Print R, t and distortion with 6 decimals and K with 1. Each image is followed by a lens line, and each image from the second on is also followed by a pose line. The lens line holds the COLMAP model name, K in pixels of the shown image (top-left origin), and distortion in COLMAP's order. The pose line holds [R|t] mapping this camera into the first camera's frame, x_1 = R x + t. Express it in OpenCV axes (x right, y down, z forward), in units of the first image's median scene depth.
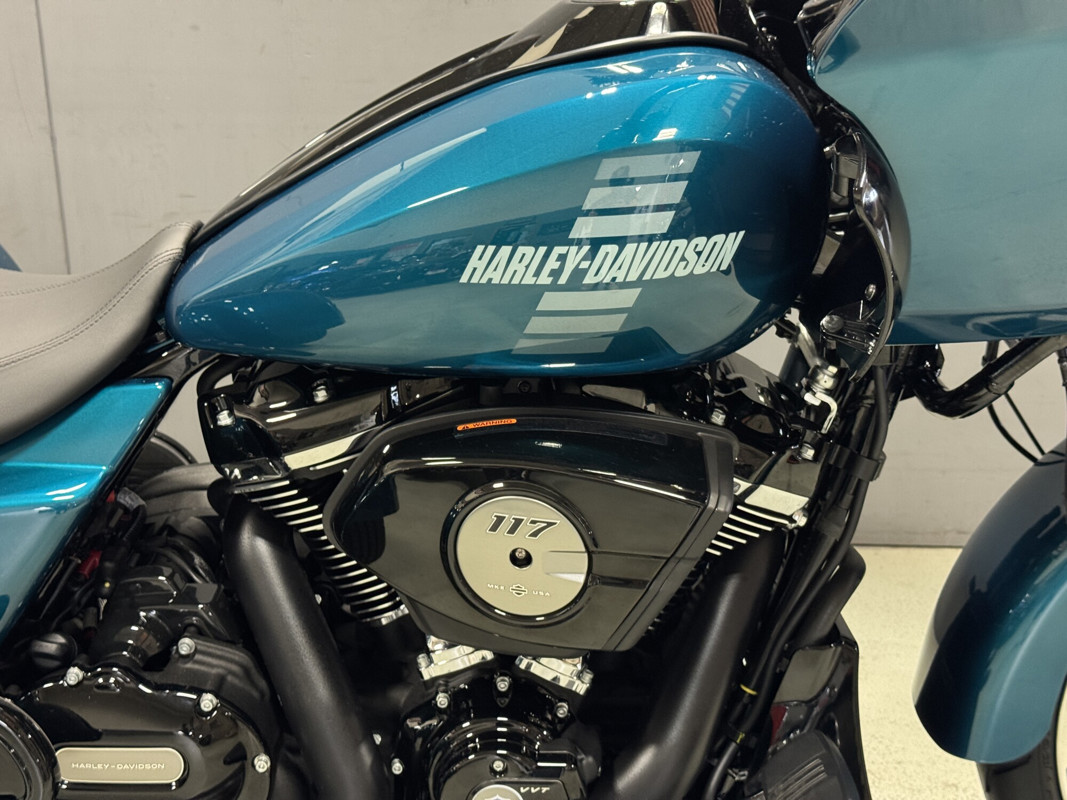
lens RADIAL K [[1495.0, 0, 539.6], [0, 1495.0, 391.2], [0, 0, 1]] dist [0.093821, 0.000000]
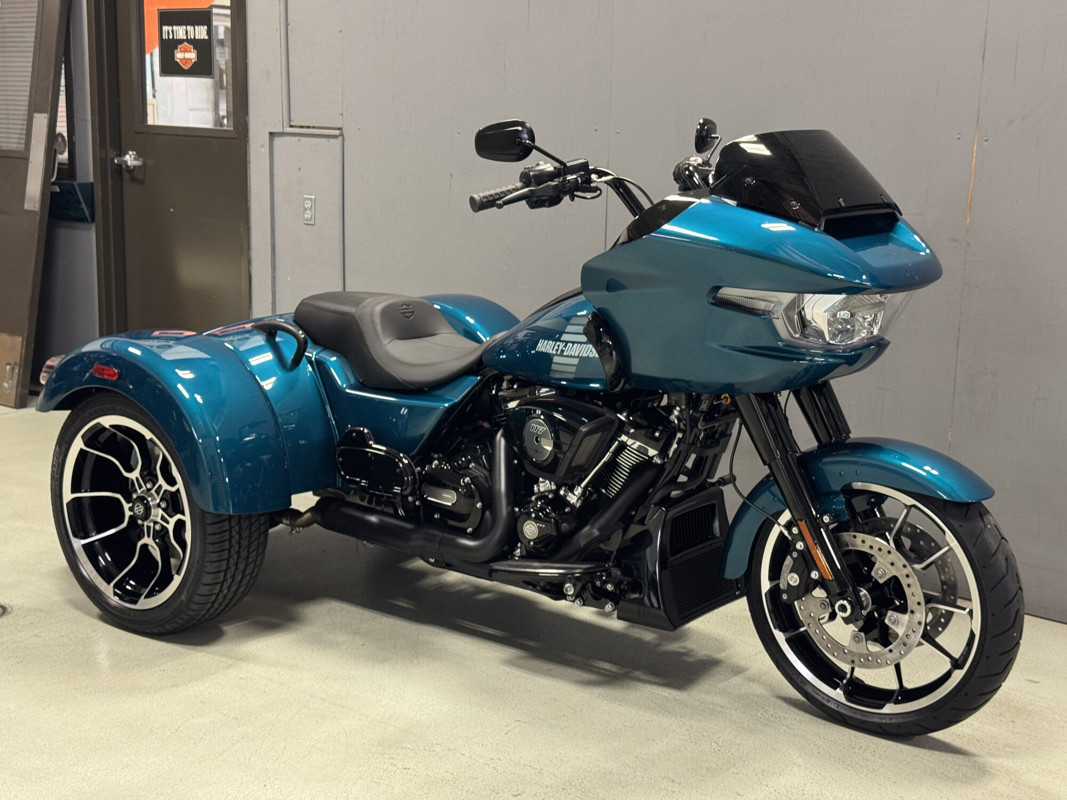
lens RADIAL K [[1495.0, 0, 529.7], [0, 1495.0, 401.1], [0, 0, 1]] dist [0.093821, 0.000000]
pose [[0.787773, 0.141076, -0.599593, 1.804234], [-0.226461, 0.971578, -0.068937, 0.247650], [0.572826, 0.190091, 0.797330, -1.487617]]
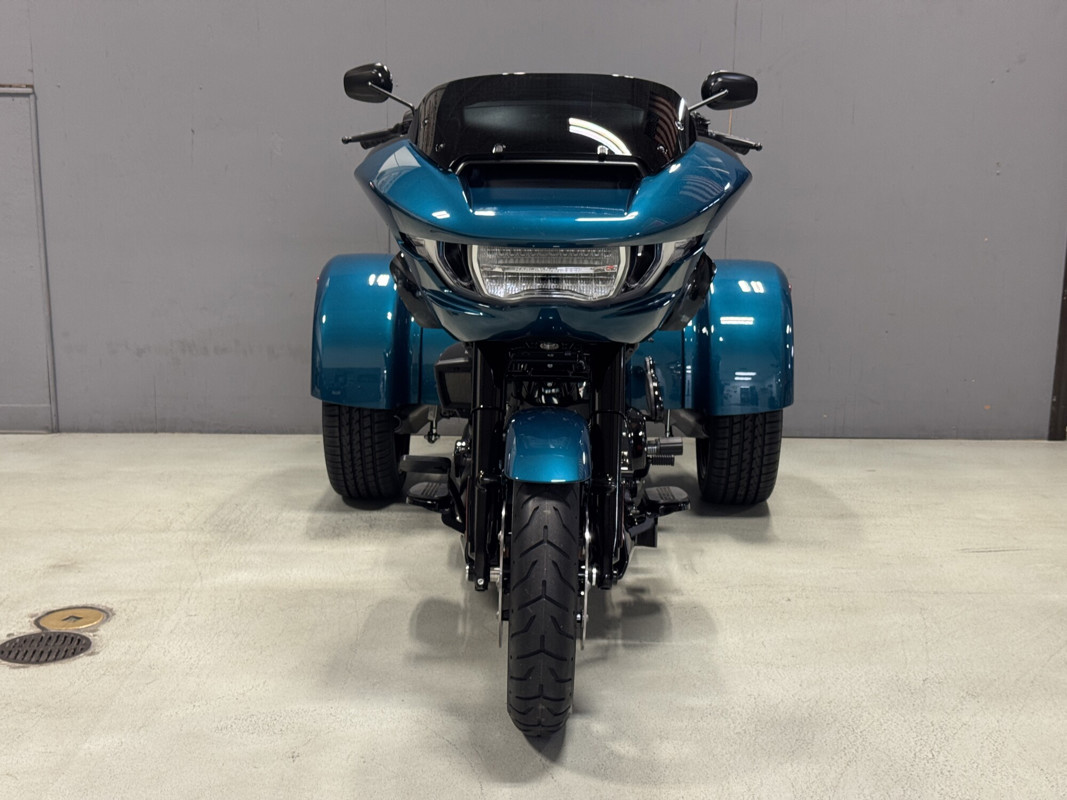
lens RADIAL K [[1495.0, 0, 529.3], [0, 1495.0, 405.1], [0, 0, 1]] dist [0.093821, 0.000000]
pose [[0.999168, 0.005888, 0.040362, -0.395537], [-0.000971, 0.992679, -0.120774, 0.709397], [-0.040777, 0.120635, 0.991859, -2.640247]]
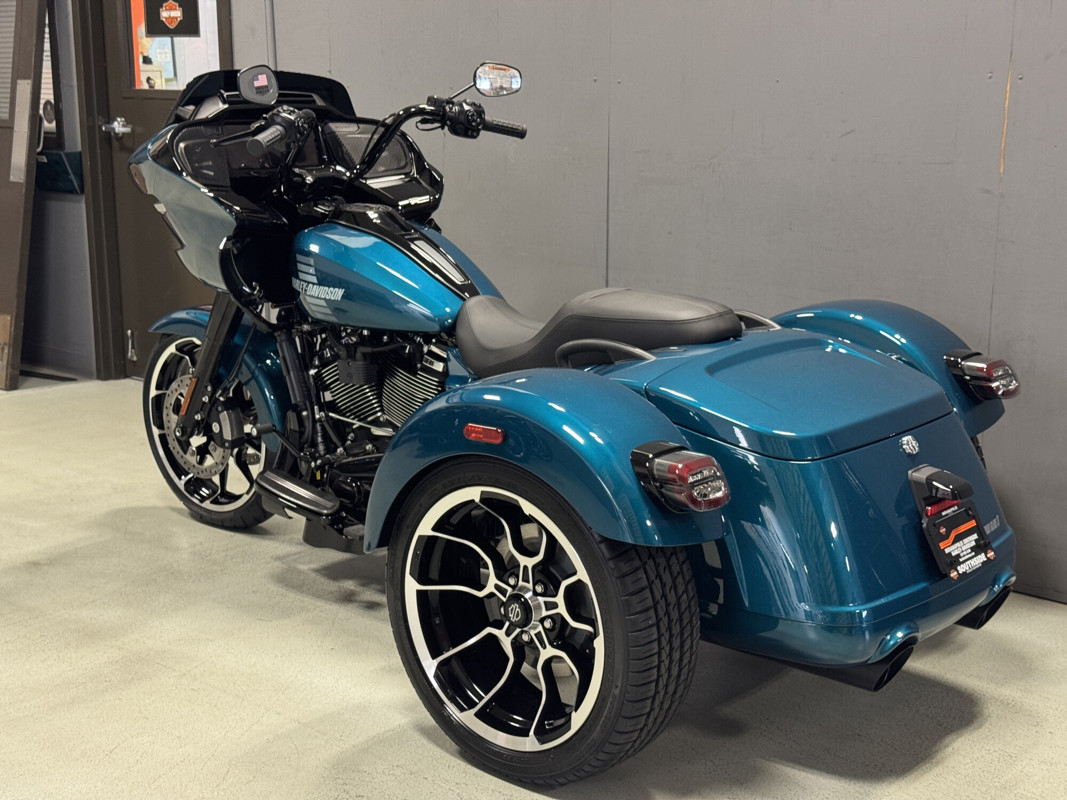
lens RADIAL K [[1495.0, 0, 526.9], [0, 1495.0, 403.2], [0, 0, 1]] dist [0.093821, 0.000000]
pose [[0.766355, 0.143086, -0.626279, 1.730060], [-0.213274, 0.976256, -0.037930, 0.173338], [0.605982, 0.162637, 0.778675, -1.156213]]
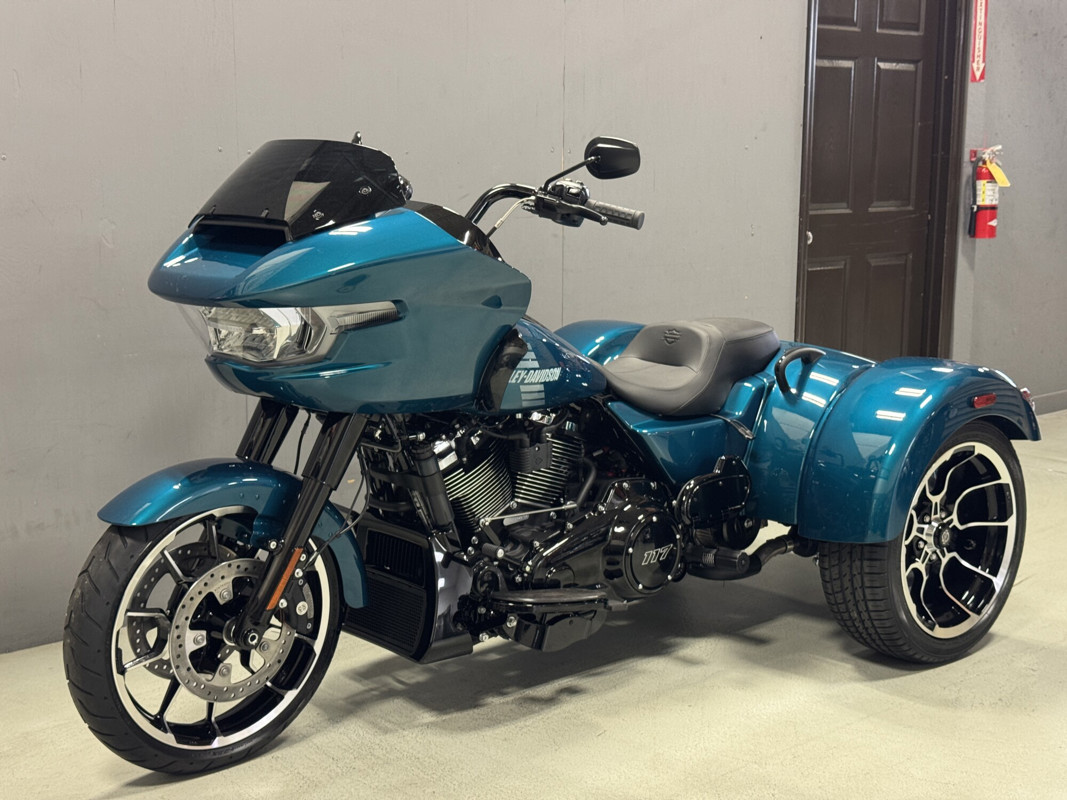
lens RADIAL K [[1495.0, 0, 537.3], [0, 1495.0, 399.9], [0, 0, 1]] dist [0.093821, 0.000000]
pose [[0.728679, -0.104411, 0.676849, -2.633144], [0.217569, 0.972404, -0.084226, 0.208009], [-0.649377, 0.208635, 0.731287, -1.124120]]
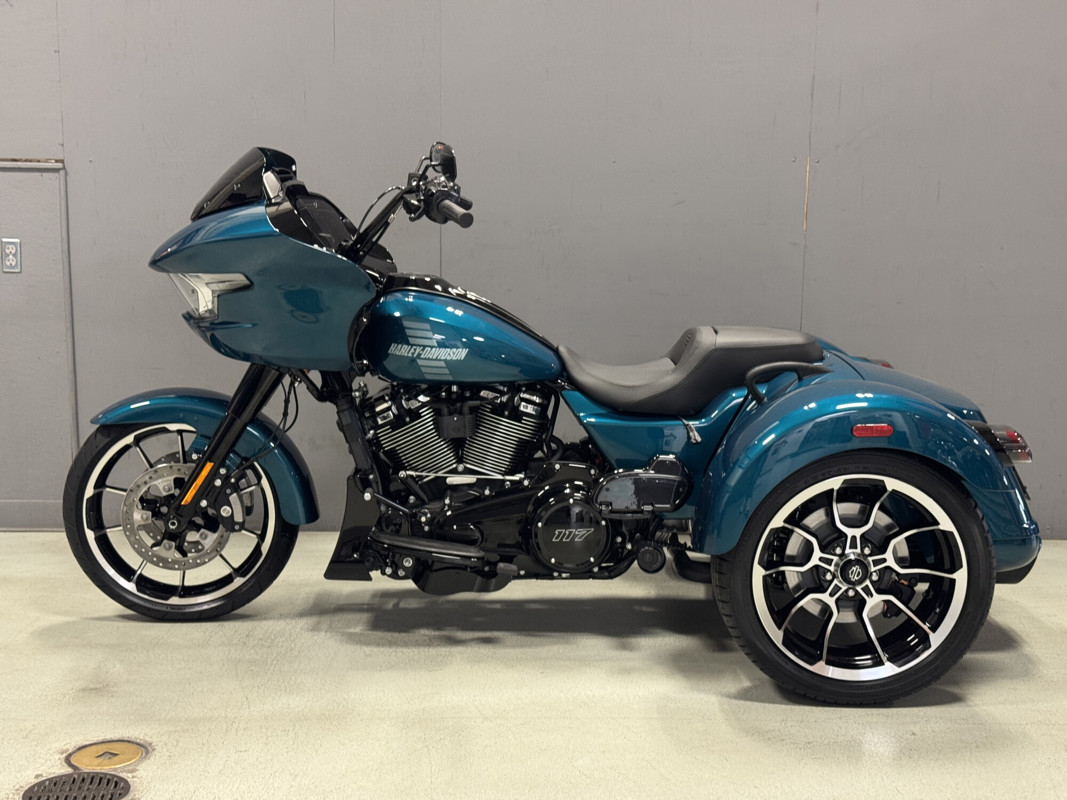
lens RADIAL K [[1495.0, 0, 531.3], [0, 1495.0, 406.8], [0, 0, 1]] dist [0.093821, 0.000000]
pose [[0.999091, 0.009855, 0.041468, -0.562694], [-0.002770, 0.985857, -0.167565, 0.600845], [-0.042533, 0.167298, 0.984988, -2.308020]]
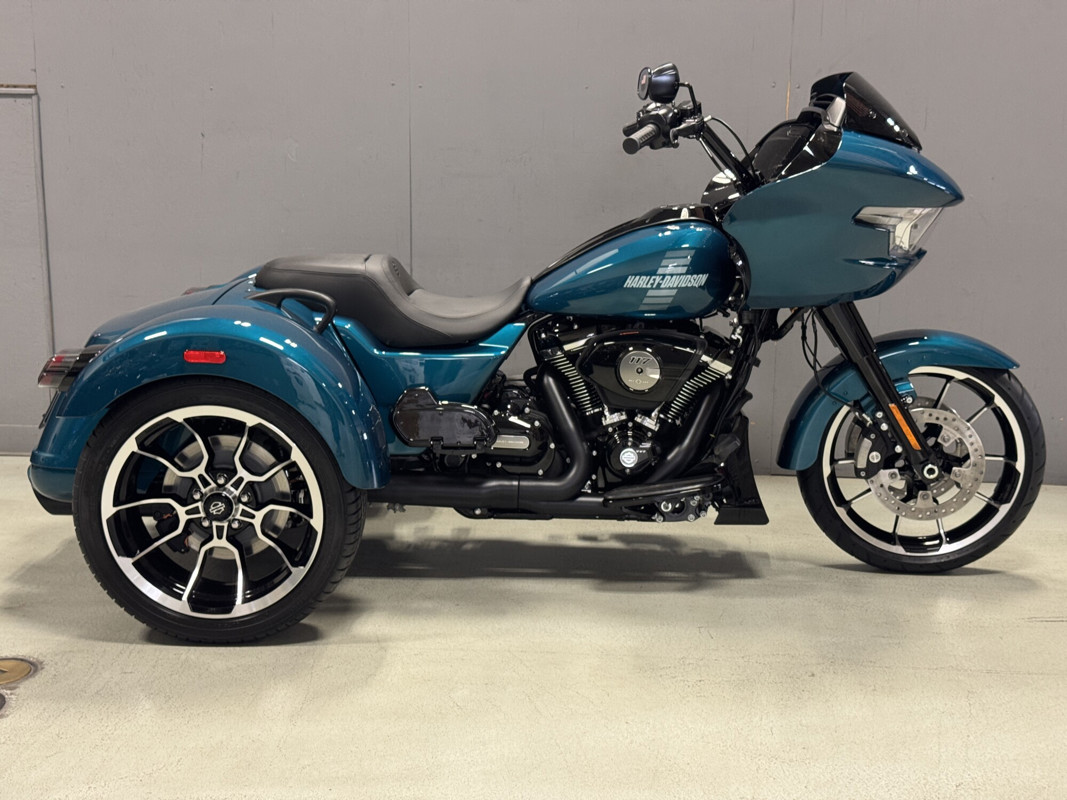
lens RADIAL K [[1495.0, 0, 532.8], [0, 1495.0, 403.4], [0, 0, 1]] dist [0.093821, 0.000000]
pose [[0.998942, 0.024817, -0.038714, -0.116581], [-0.029746, 0.990745, -0.132438, 0.617961], [0.035069, 0.133449, 0.990435, -2.235777]]
